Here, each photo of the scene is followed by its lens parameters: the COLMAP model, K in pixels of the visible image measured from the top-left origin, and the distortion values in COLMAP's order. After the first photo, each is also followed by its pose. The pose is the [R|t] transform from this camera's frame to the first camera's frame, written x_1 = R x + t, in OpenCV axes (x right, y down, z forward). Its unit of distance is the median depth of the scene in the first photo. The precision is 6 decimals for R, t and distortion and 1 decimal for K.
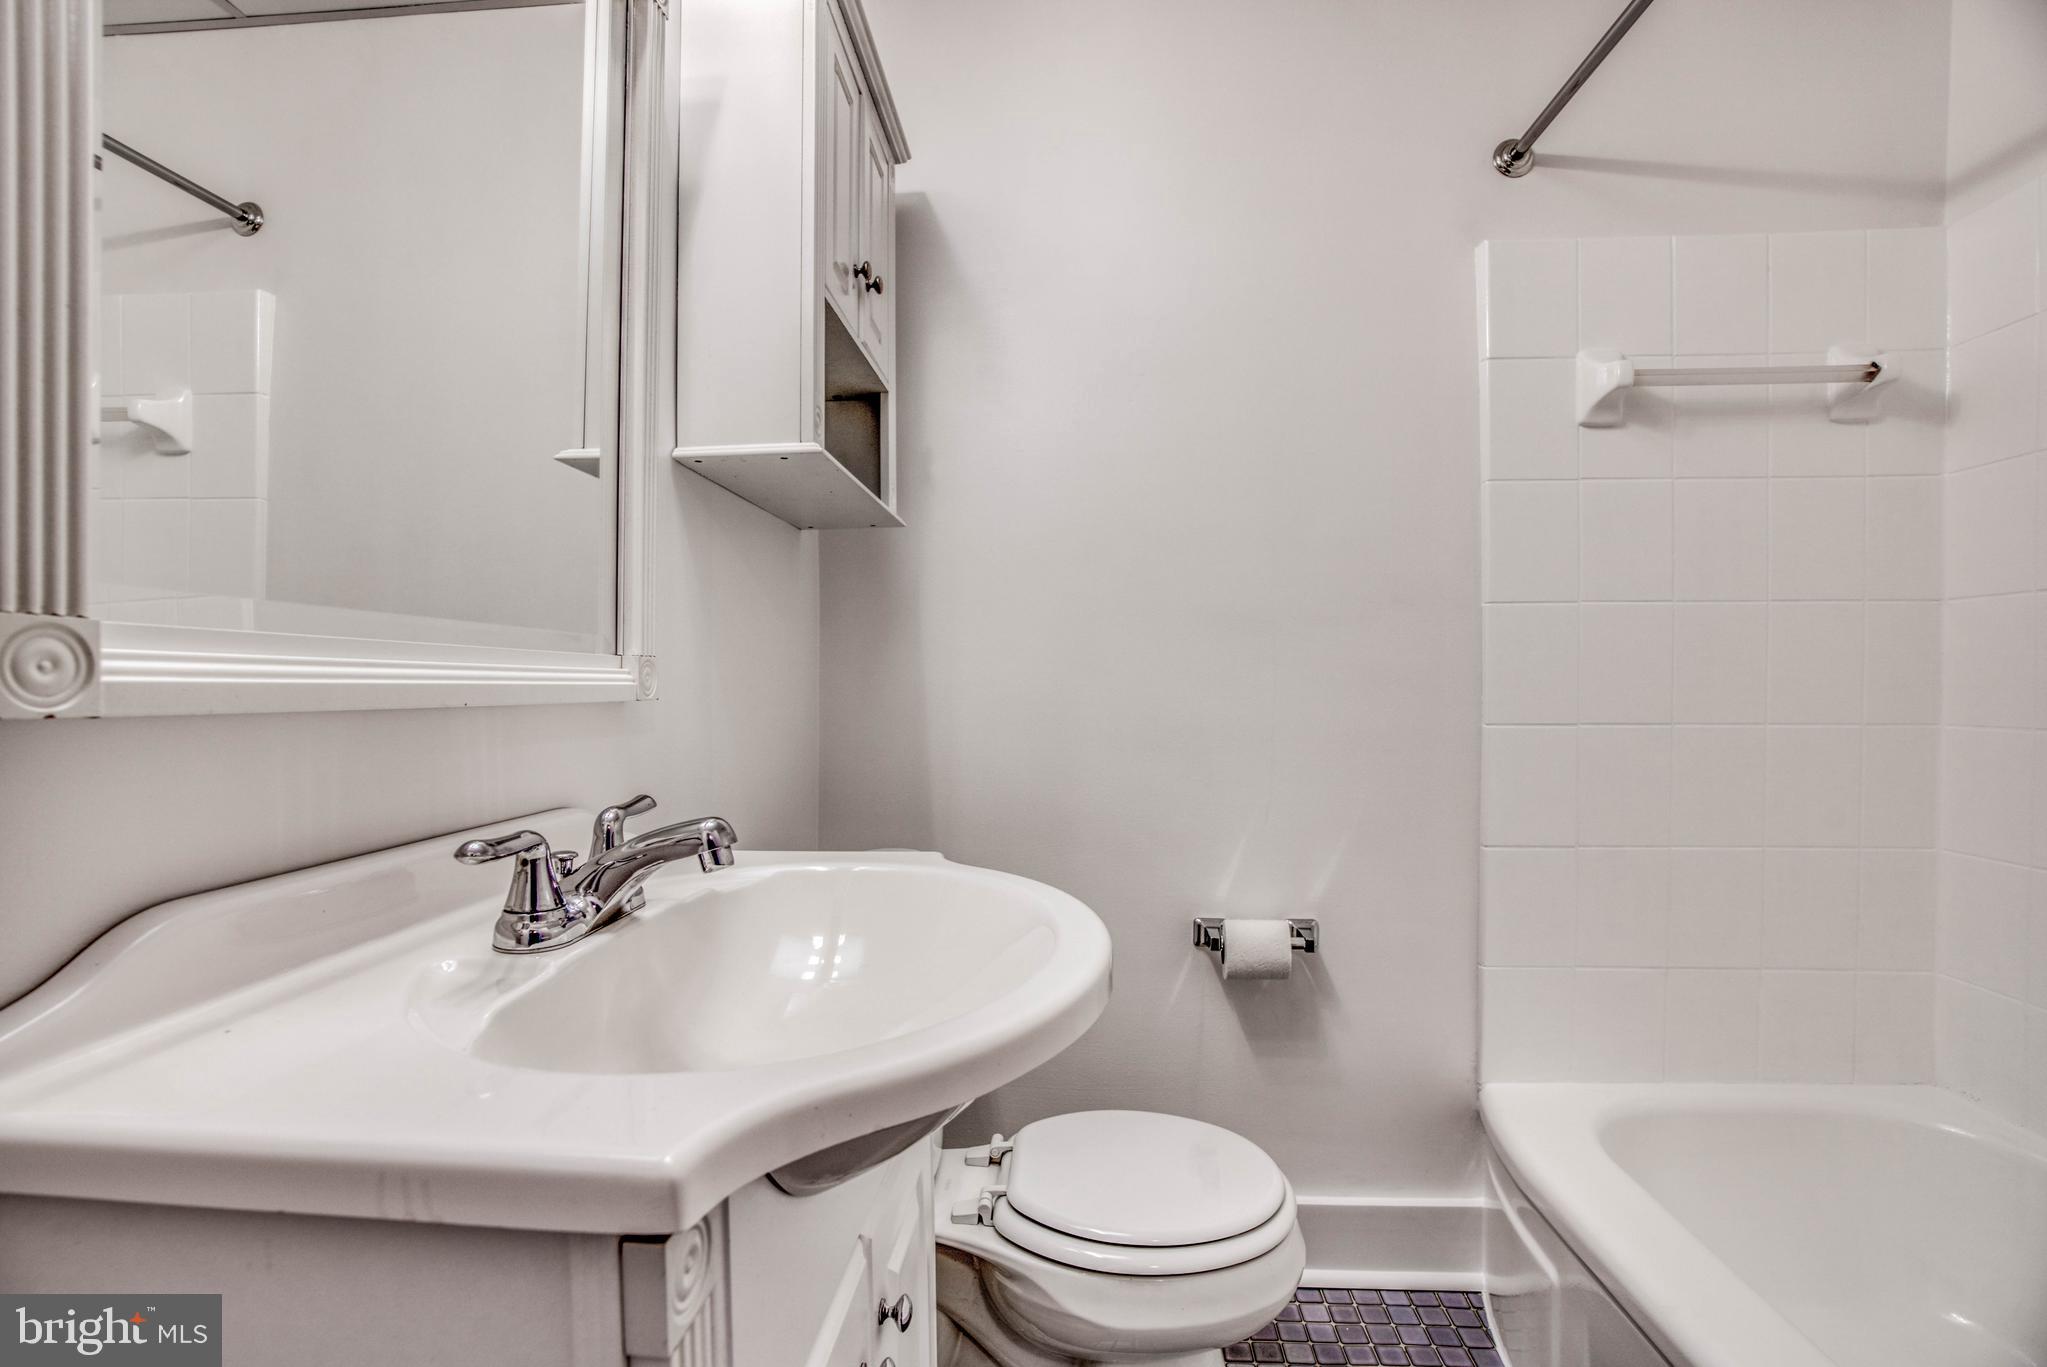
lens RADIAL K [[942.9, 0, 1036.9], [0, 942.9, 691.6], [0, 0, 1]] dist [-0.063472, 0.023808]
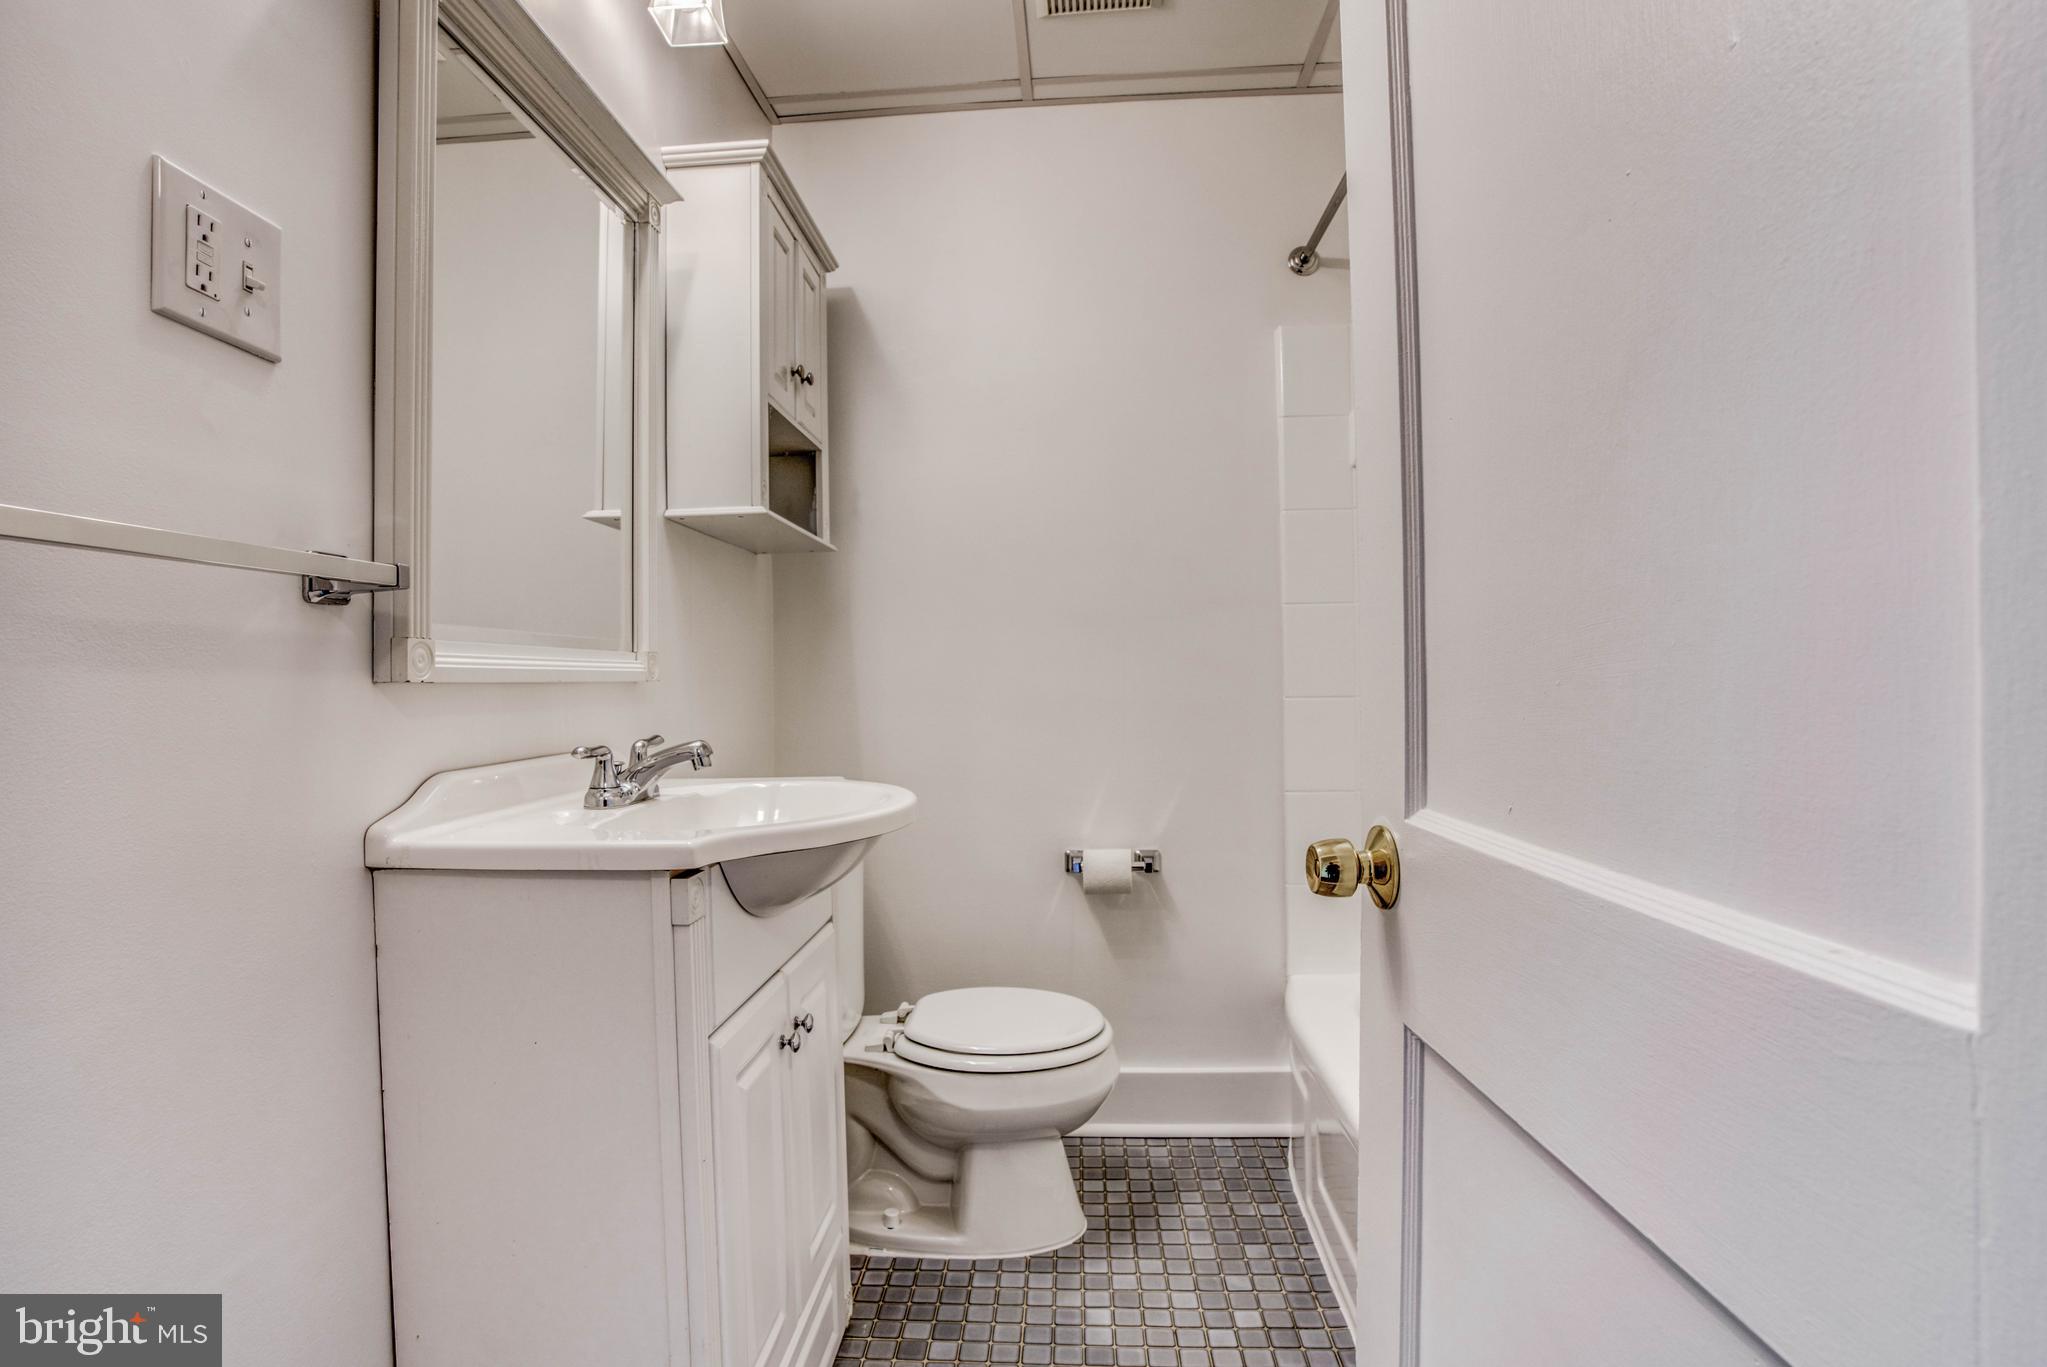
lens RADIAL K [[942.9, 0, 1012.9], [0, 942.9, 678.4], [0, 0, 1]] dist [-0.063472, 0.023808]
pose [[0.999917, -0.011436, 0.005937, 0.127352], [0.011469, 0.999919, -0.005503, 0.015172], [-0.005874, 0.005570, 0.999967, -0.414119]]
